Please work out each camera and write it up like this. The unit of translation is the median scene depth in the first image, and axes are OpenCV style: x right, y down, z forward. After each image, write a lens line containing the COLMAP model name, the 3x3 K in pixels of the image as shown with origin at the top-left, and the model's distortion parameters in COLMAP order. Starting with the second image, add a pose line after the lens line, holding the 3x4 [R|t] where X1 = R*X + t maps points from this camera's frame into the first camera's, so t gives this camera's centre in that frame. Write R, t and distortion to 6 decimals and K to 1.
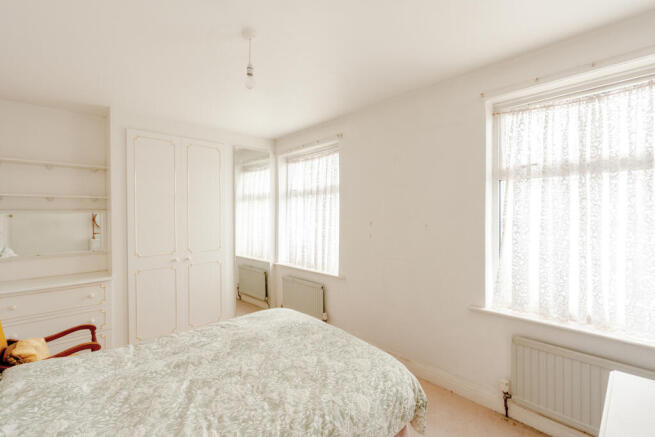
lens RADIAL K [[301.2, 0, 324.5], [0, 301.2, 219.6], [0, 0, 1]] dist [0.001187, -0.000354]
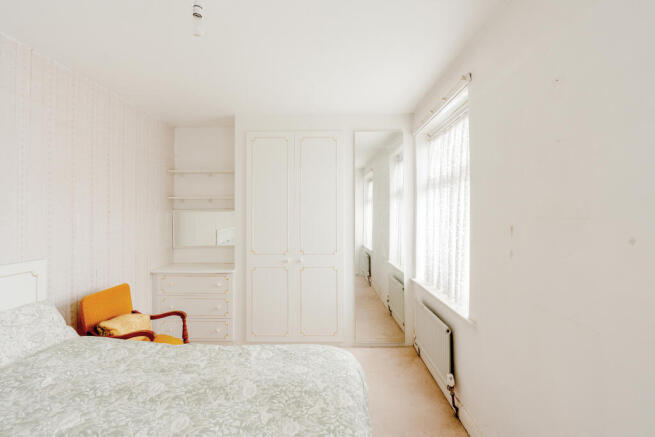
lens RADIAL K [[301.2, 0, 328.3], [0, 301.2, 213.5], [0, 0, 1]] dist [0.001187, -0.000354]
pose [[0.719004, -0.000101, -0.695006, 0.293981], [-0.017268, 0.999689, -0.018010, -0.000952], [0.694792, 0.024951, 0.718778, 0.453771]]
